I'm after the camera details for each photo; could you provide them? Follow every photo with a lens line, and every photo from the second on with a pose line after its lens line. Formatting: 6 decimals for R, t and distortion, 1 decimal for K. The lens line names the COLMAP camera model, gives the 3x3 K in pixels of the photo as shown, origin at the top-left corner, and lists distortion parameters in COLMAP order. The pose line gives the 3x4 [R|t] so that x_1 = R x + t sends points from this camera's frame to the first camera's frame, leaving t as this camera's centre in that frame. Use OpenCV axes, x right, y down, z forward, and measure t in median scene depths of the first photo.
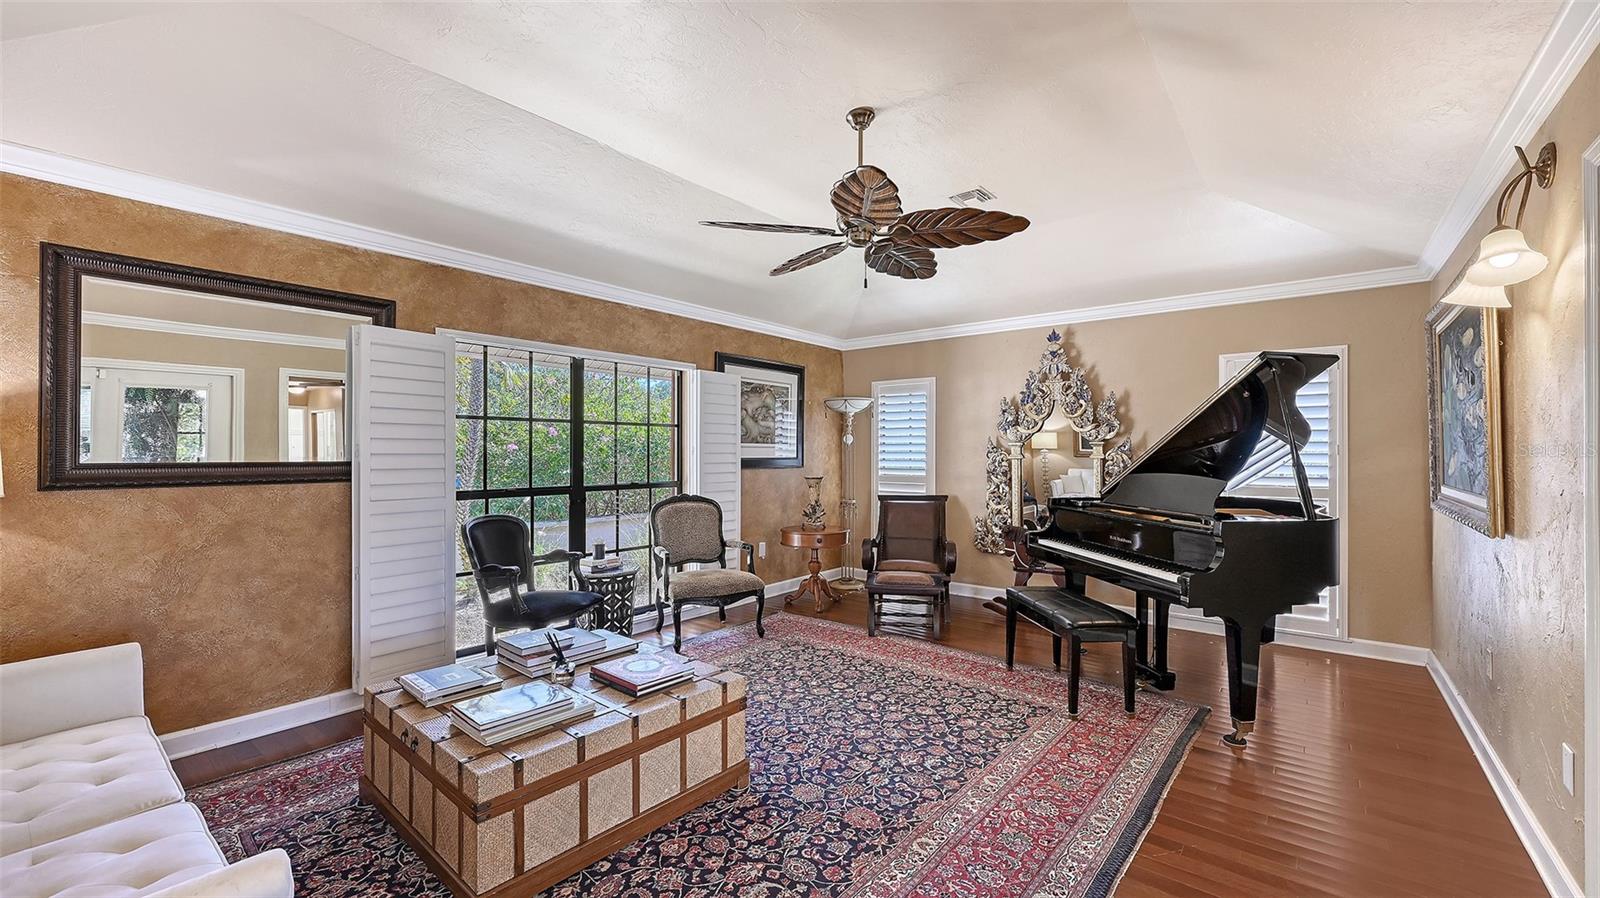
lens RADIAL K [[640.1, 0, 797.9], [0, 640.1, 452.0], [0, 0, 1]] dist [-0.001131, -0.000123]
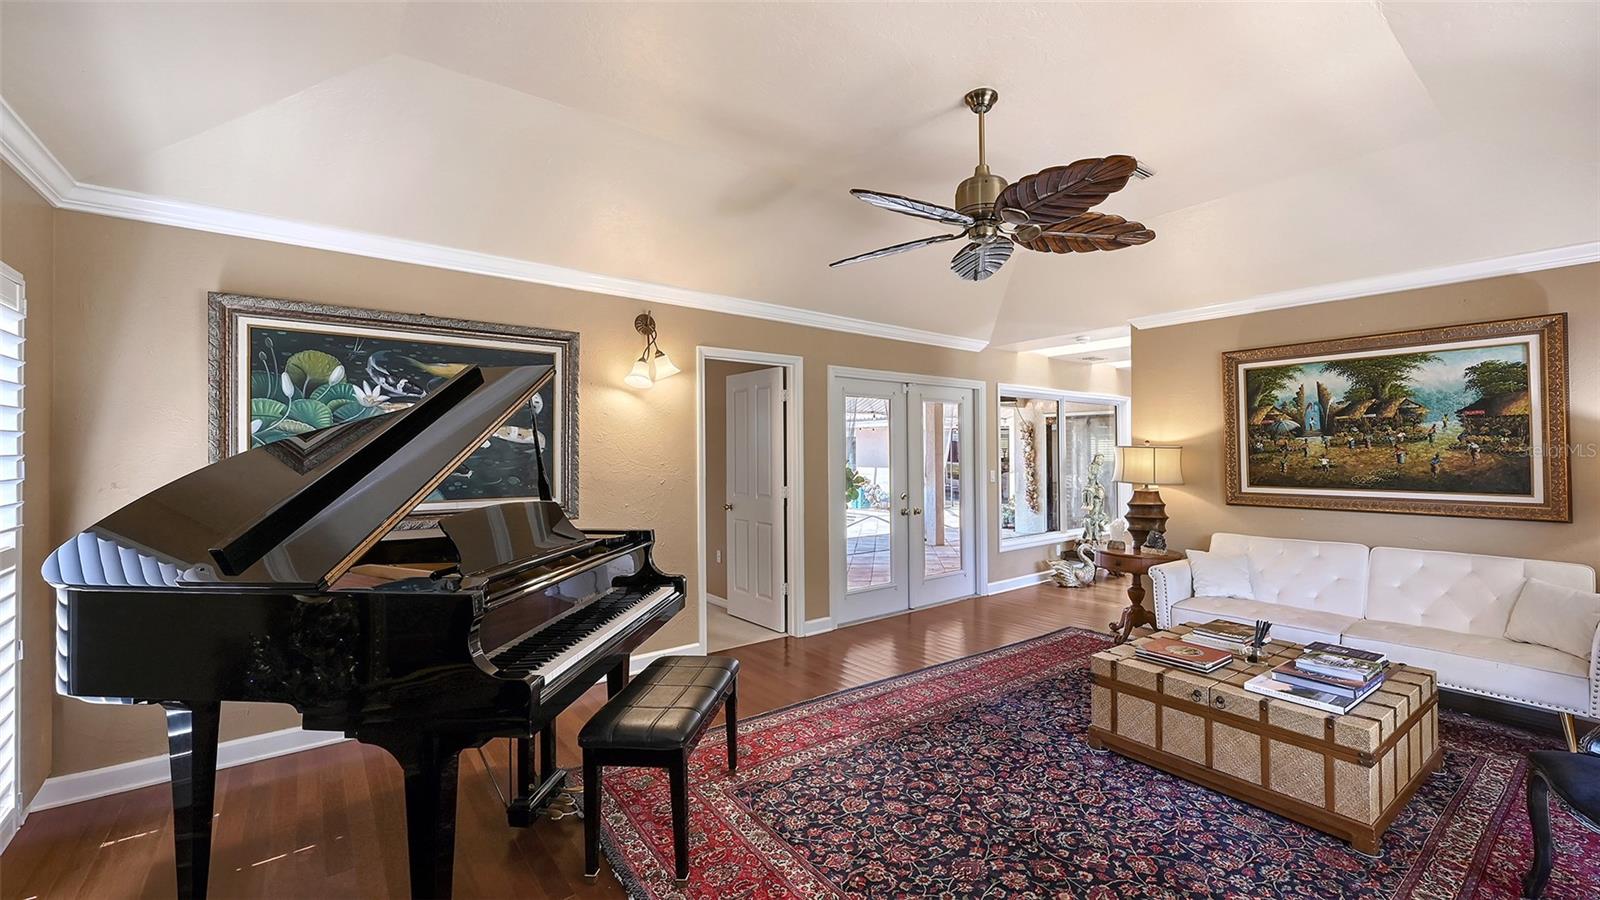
lens RADIAL K [[640.1, 0, 808.8], [0, 640.1, 444.3], [0, 0, 1]] dist [-0.001131, -0.000123]
pose [[-0.975396, 0.002156, 0.220451, 0.123586], [0.000240, 0.999962, -0.008718, -0.023659], [-0.220461, -0.008451, -0.975359, 1.678079]]
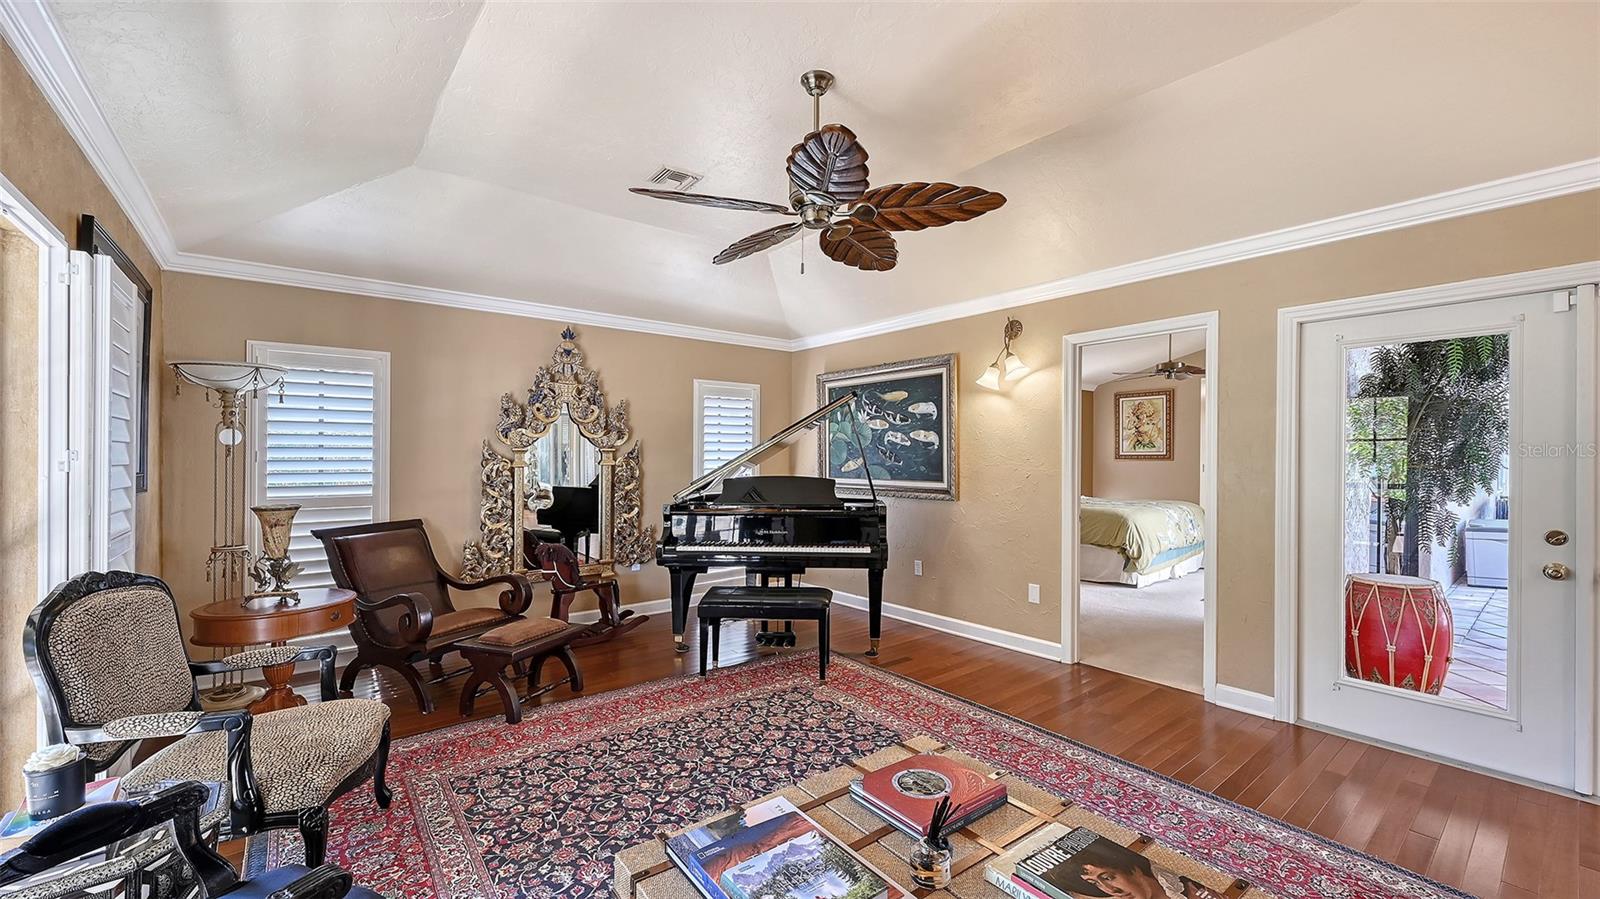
lens RADIAL K [[640.1, 0, 810.7], [0, 640.1, 458.7], [0, 0, 1]] dist [-0.001131, -0.000123]
pose [[0.201253, -0.004839, 0.979527, -0.668191], [0.003855, 0.999984, 0.004148, -0.003992], [-0.979532, 0.002941, 0.201269, 0.715533]]
